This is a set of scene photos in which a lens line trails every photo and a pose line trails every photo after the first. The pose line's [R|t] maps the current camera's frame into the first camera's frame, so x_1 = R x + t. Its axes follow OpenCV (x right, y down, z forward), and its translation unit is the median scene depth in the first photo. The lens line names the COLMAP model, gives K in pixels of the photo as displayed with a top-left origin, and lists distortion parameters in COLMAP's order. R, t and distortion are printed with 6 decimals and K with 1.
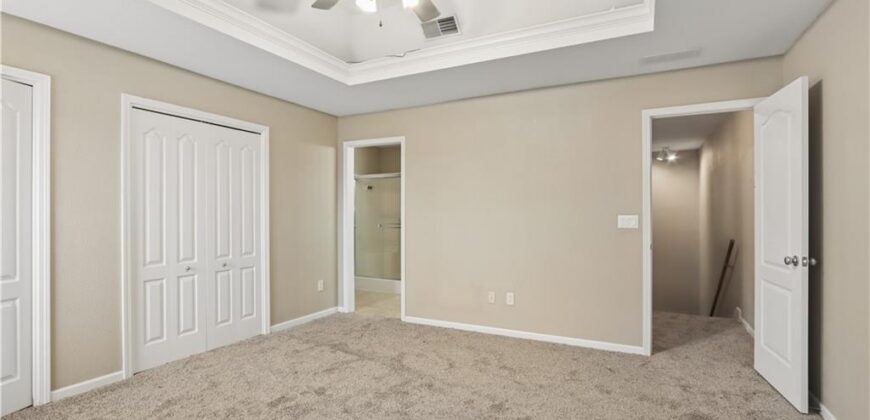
lens RADIAL K [[417.2, 0, 430.9], [0, 417.2, 207.0], [0, 0, 1]] dist [-0.018162, 0.000050]
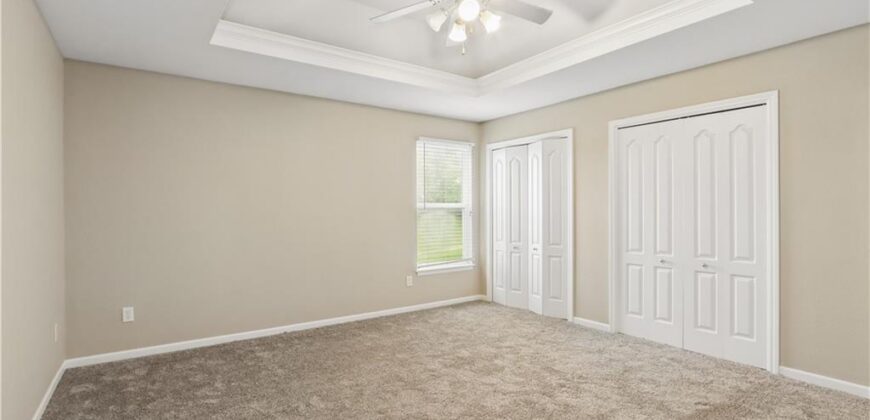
lens RADIAL K [[417.2, 0, 430.9], [0, 417.2, 207.0], [0, 0, 1]] dist [-0.018162, 0.000050]
pose [[-0.456842, 0.005453, -0.889531, 0.649465], [0.029851, 0.999512, -0.009203, -0.000020], [0.889047, -0.030758, -0.456782, 0.968622]]
